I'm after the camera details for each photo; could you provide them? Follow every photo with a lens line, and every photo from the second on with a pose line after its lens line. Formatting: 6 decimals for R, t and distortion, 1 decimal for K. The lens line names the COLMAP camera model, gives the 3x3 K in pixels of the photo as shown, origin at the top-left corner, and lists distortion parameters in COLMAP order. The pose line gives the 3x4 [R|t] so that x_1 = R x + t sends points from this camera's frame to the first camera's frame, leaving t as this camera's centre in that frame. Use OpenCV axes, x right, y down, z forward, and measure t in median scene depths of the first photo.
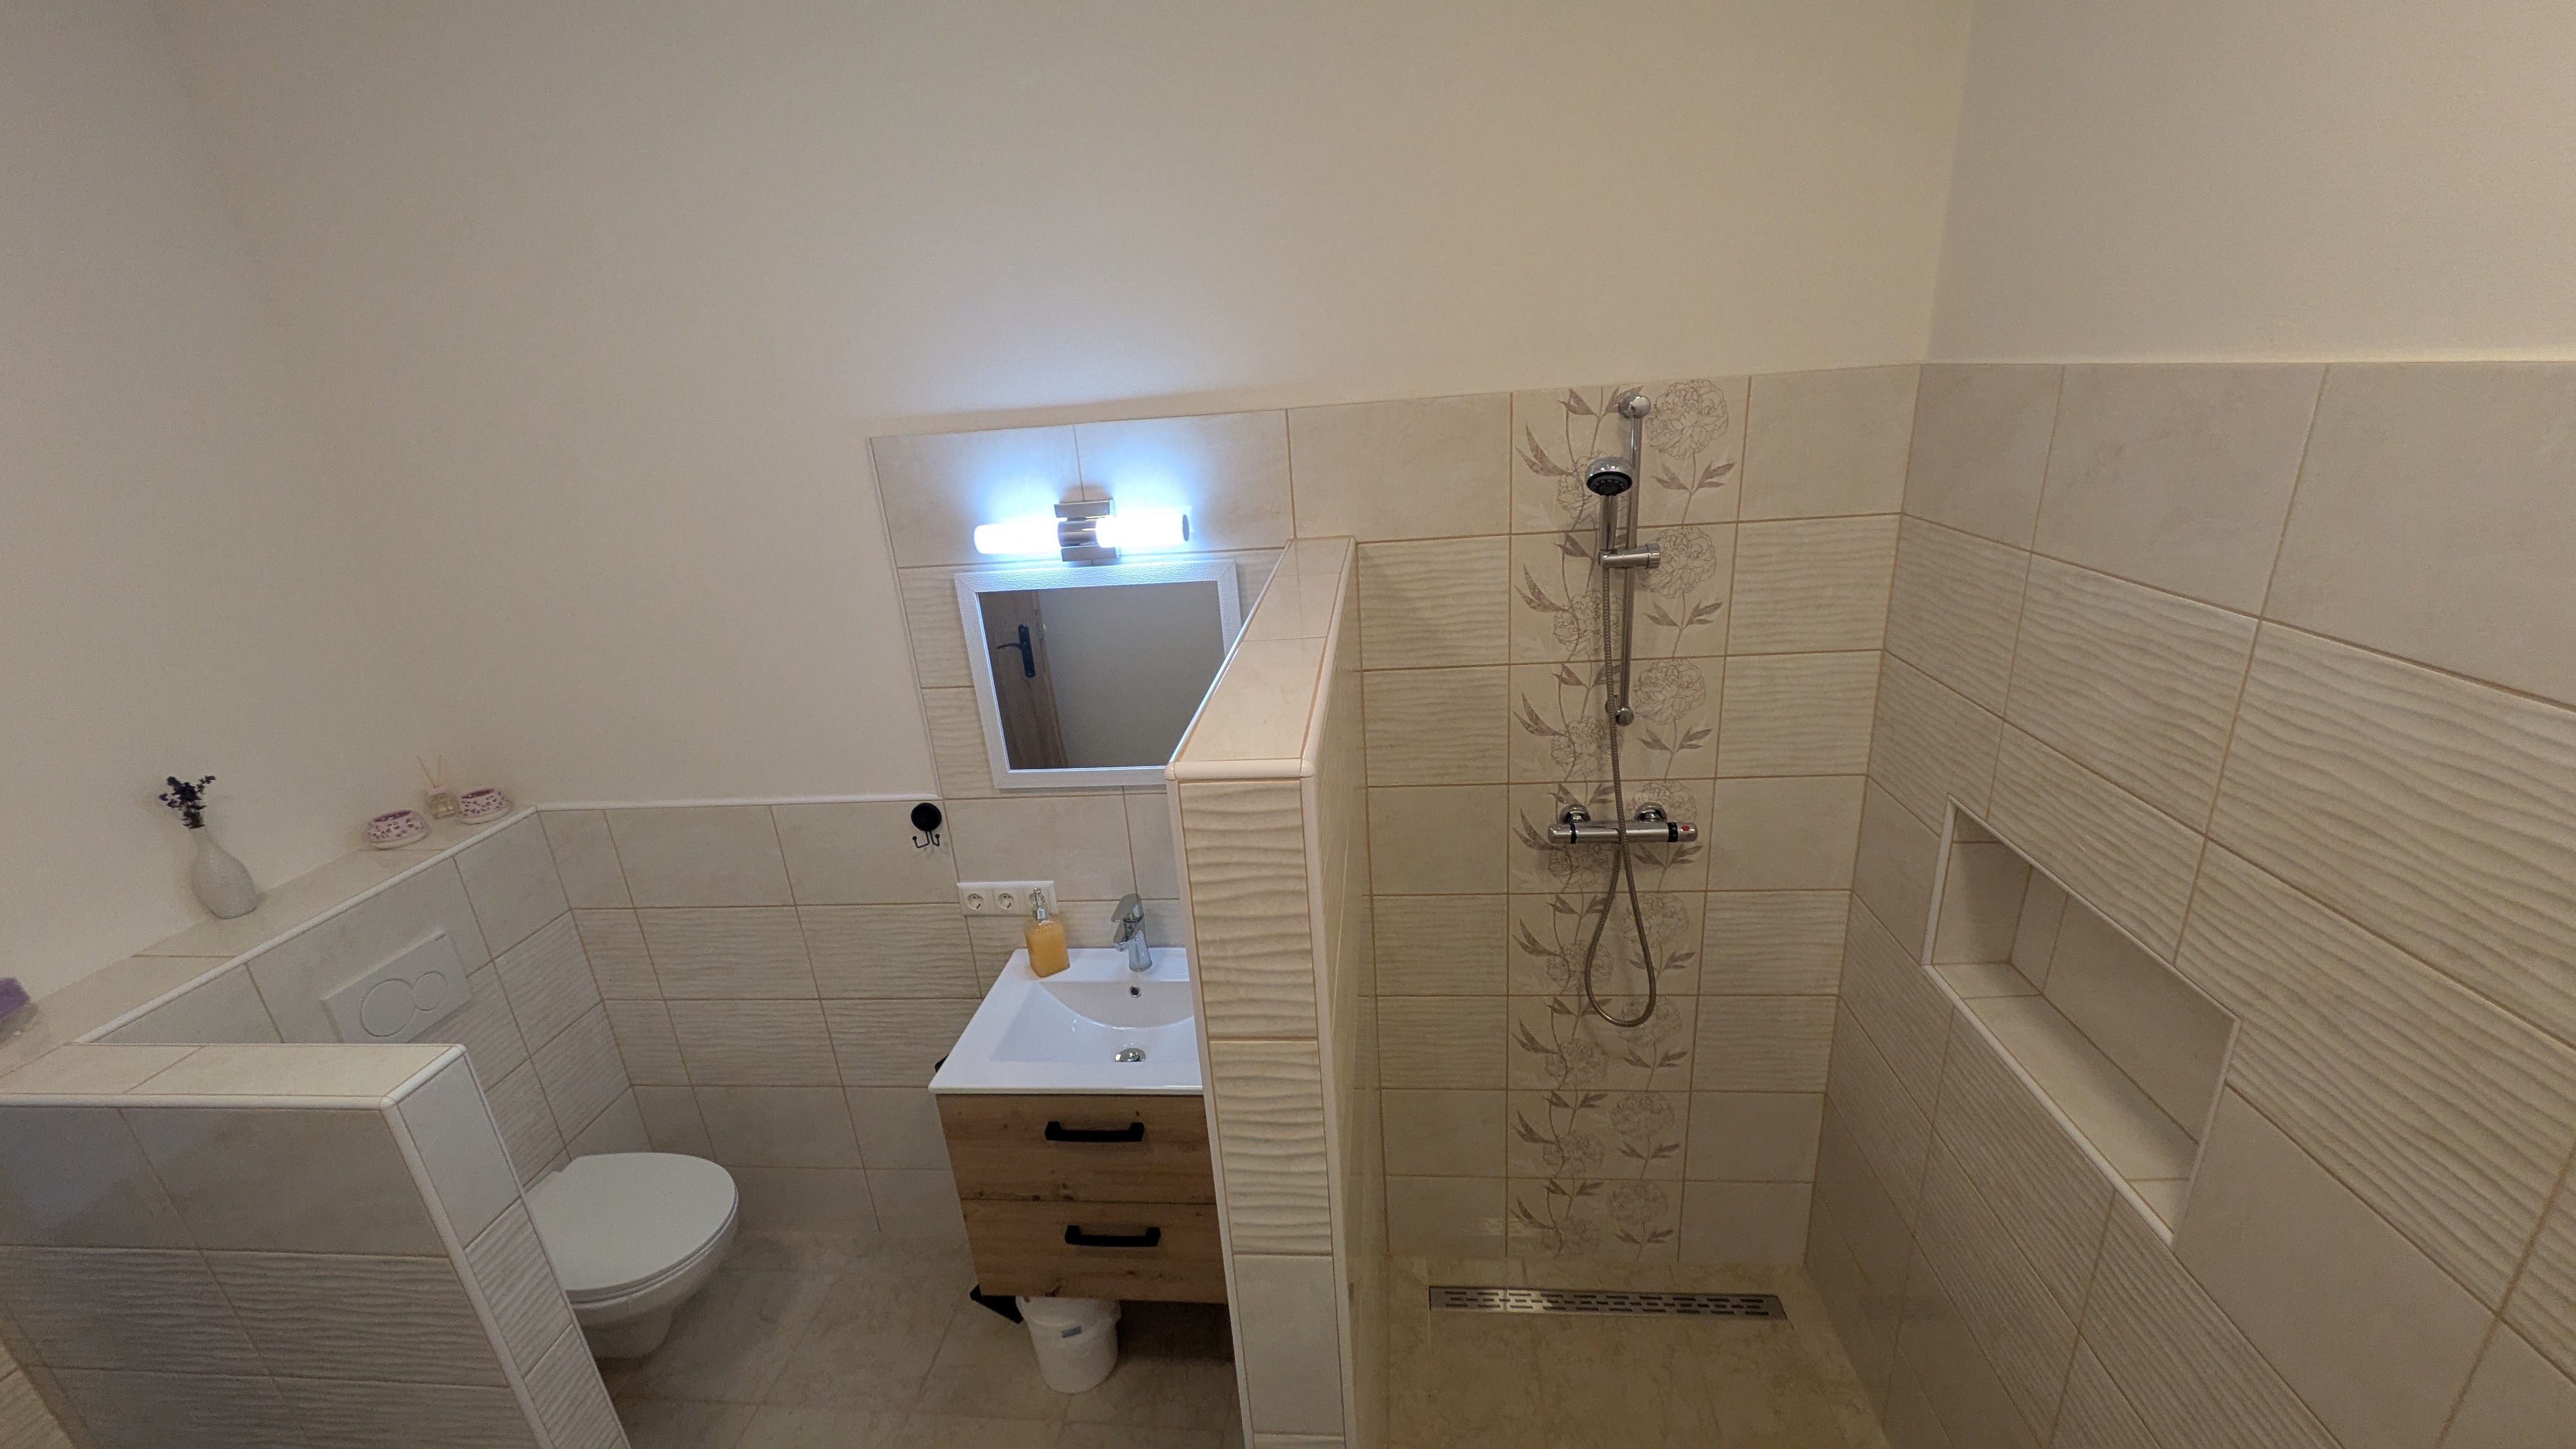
lens RADIAL K [[1000.5, 0, 1278.3], [0, 1000.5, 715.3], [0, 0, 1]] dist [0.005139, -0.000927]
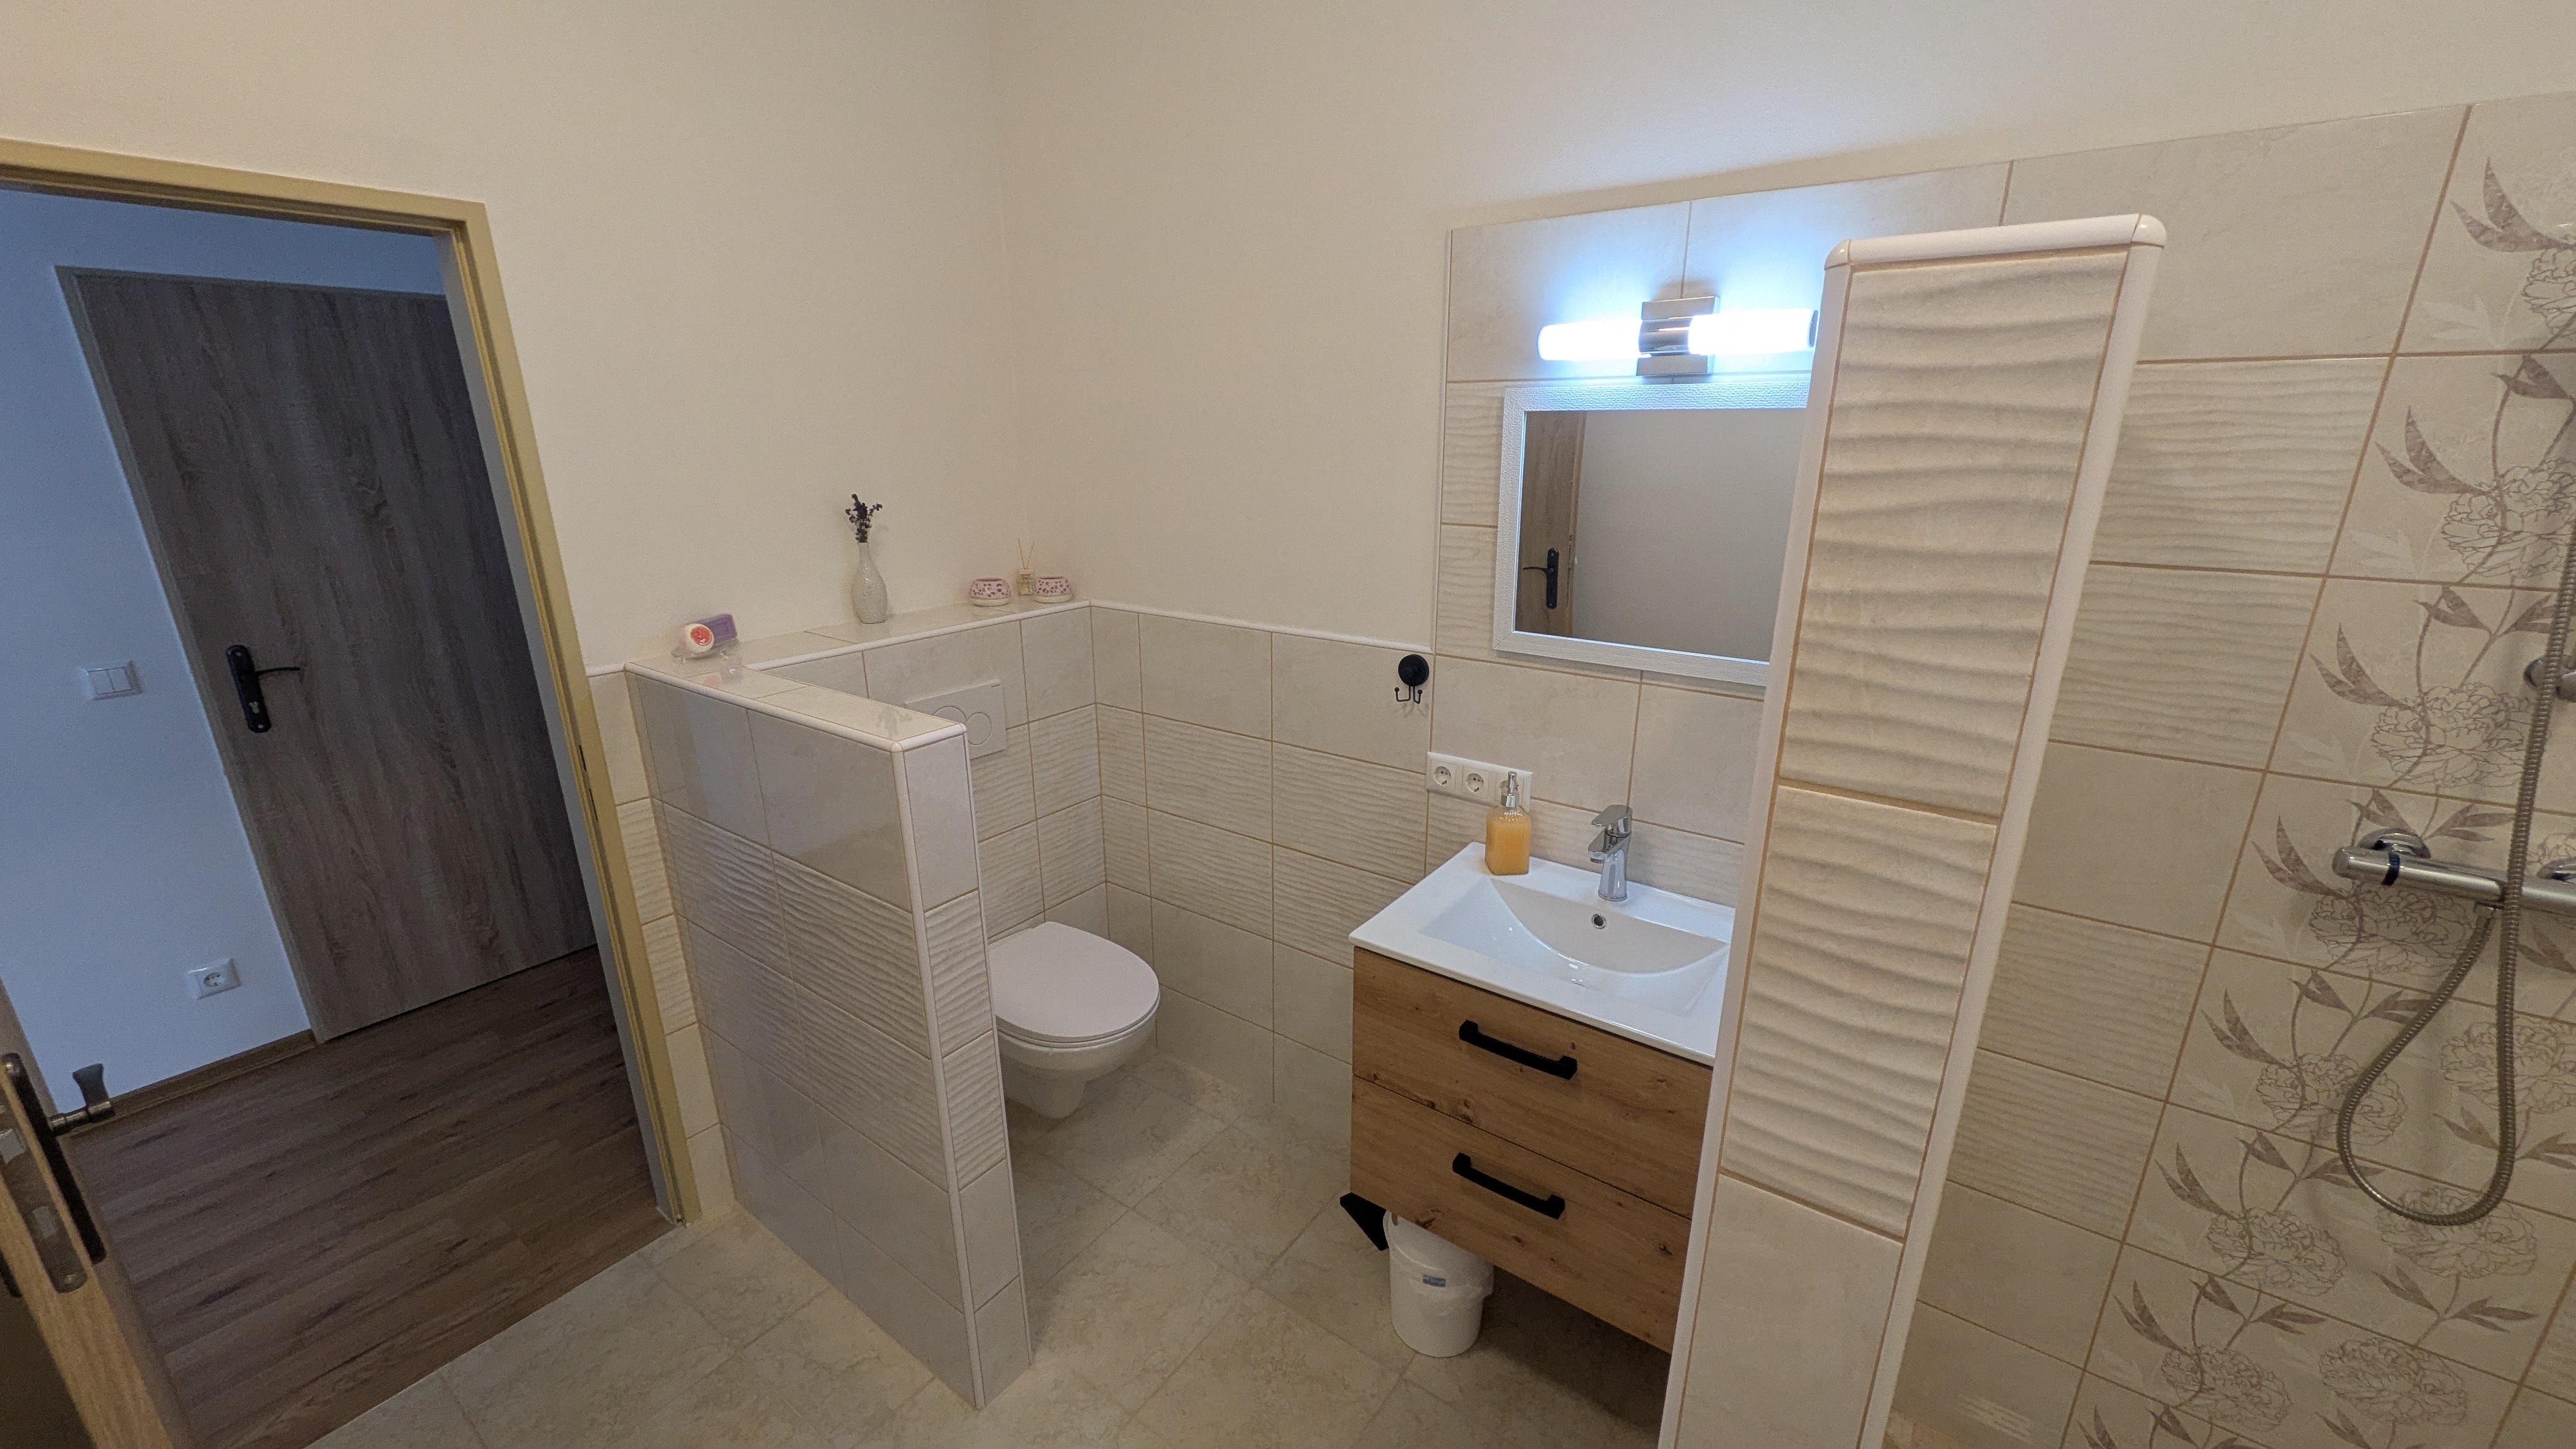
lens RADIAL K [[1000.5, 0, 1304.9], [0, 1000.5, 714.0], [0, 0, 1]] dist [0.005139, -0.000927]
pose [[0.870534, 0.213057, -0.443595, -0.027121], [-0.223572, 0.974251, 0.029180, 0.153041], [0.438390, 0.073773, 0.895752, 0.158204]]
